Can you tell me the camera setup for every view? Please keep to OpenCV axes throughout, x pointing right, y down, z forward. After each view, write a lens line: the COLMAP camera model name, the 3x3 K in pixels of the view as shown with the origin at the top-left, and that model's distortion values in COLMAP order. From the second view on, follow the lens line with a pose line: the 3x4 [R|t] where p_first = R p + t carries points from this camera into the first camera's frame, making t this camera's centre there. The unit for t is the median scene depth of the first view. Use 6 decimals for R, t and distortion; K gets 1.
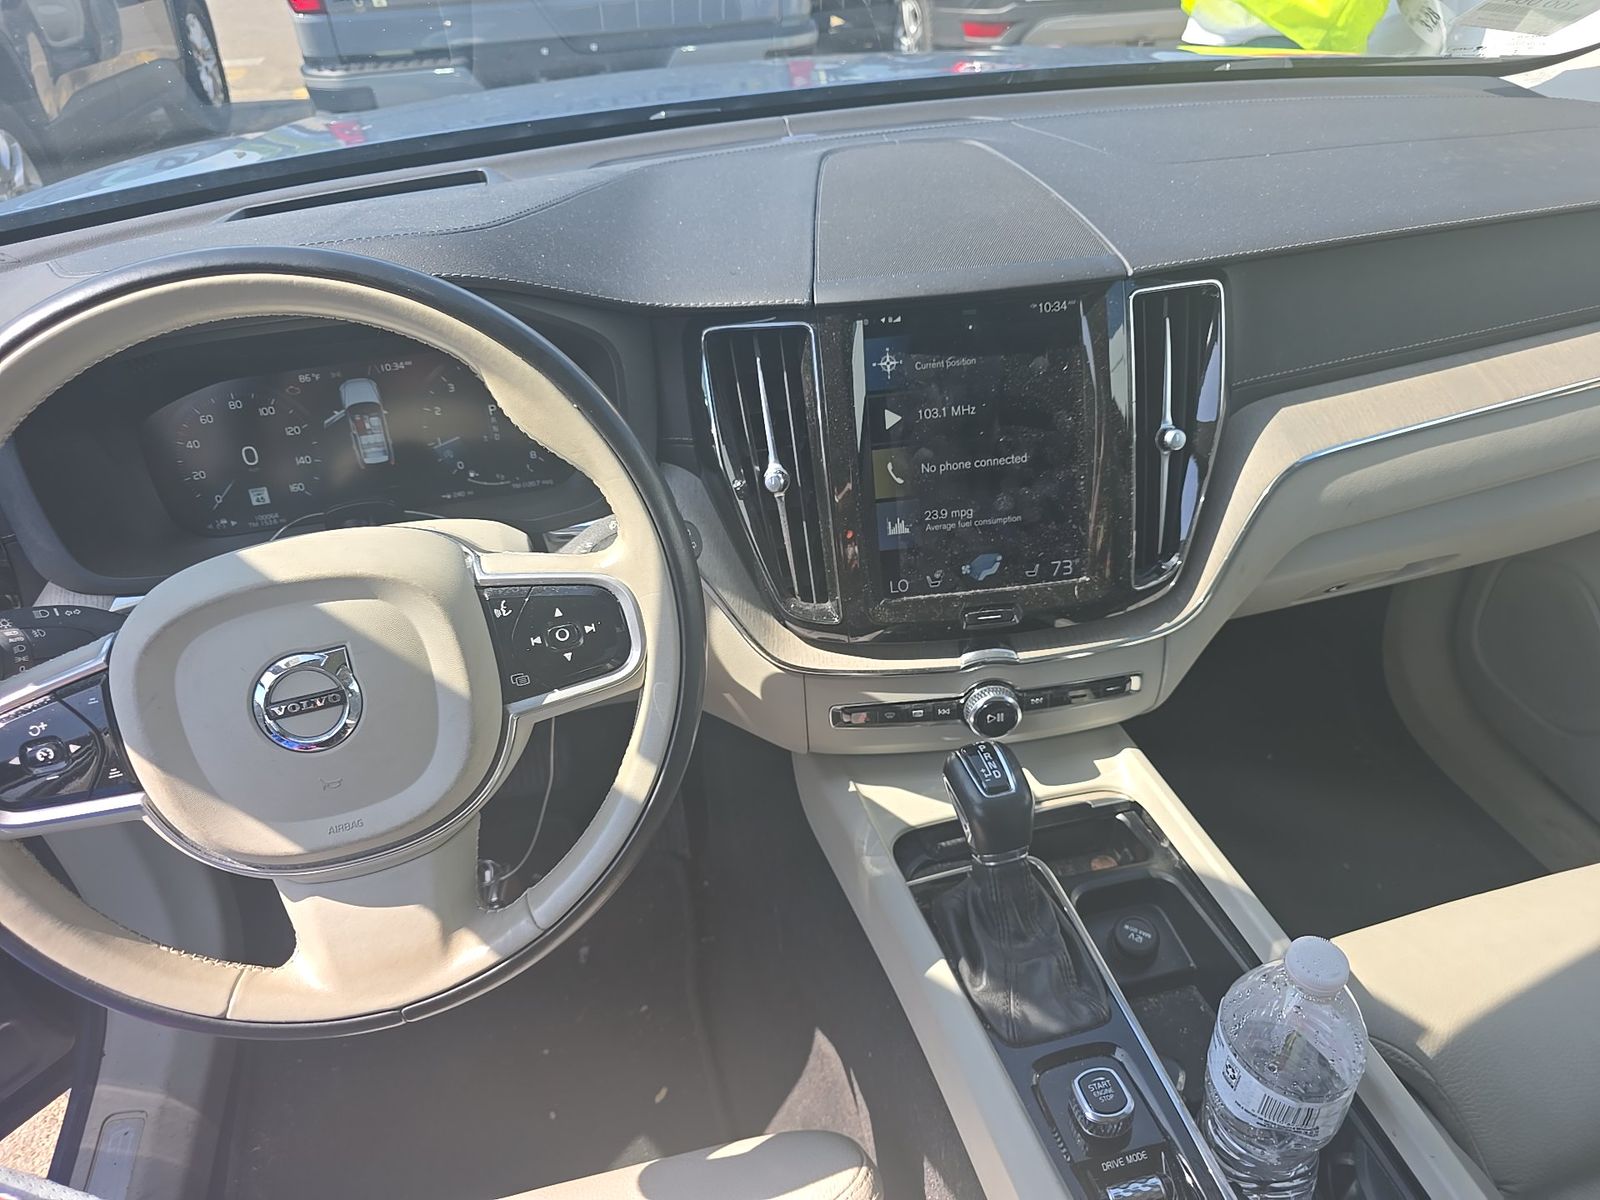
lens RADIAL K [[1025.5, 0, 805.1], [0, 1025.5, 529.6], [0, 0, 1]] dist [-0.004082, -0.027136]
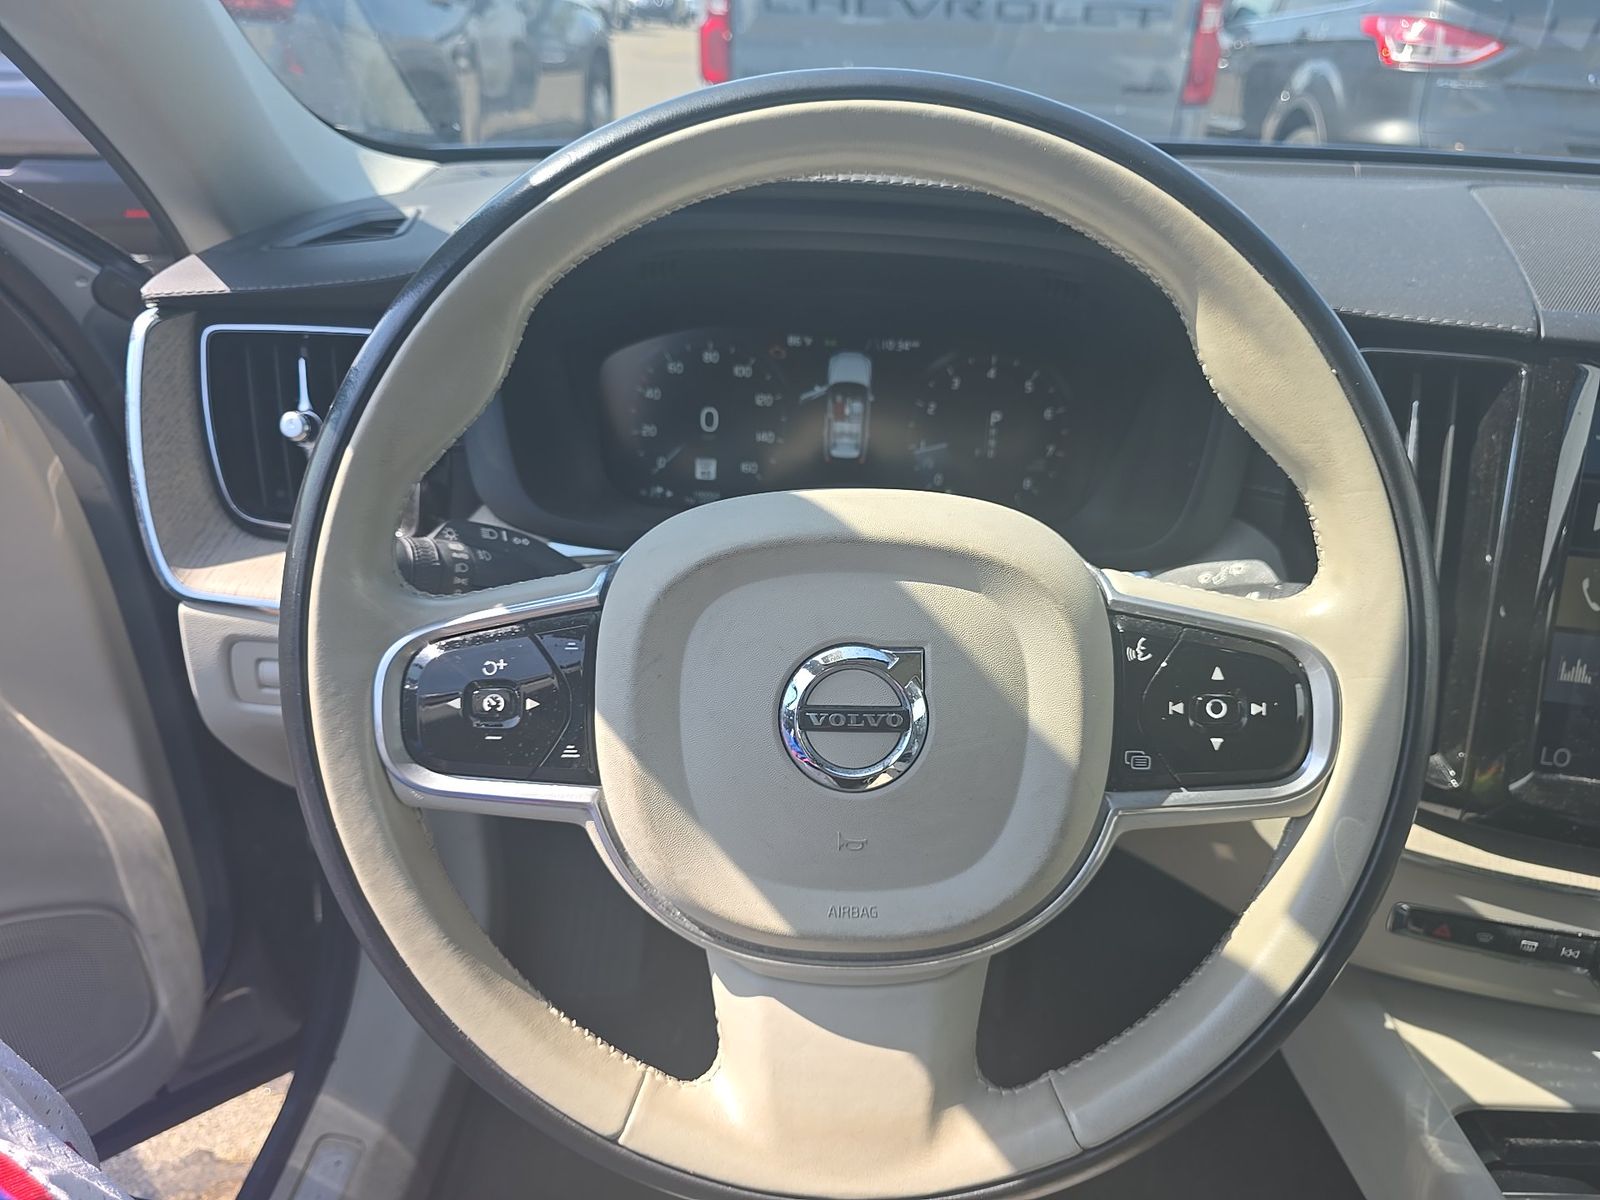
lens RADIAL K [[1025.5, 0, 805.1], [0, 1025.5, 529.6], [0, 0, 1]] dist [-0.004082, -0.027136]
pose [[0.953641, 0.194523, -0.229630, -0.360809], [-0.220054, 0.971221, -0.091136, 0.108984], [0.205294, 0.137442, 0.969002, 0.288552]]
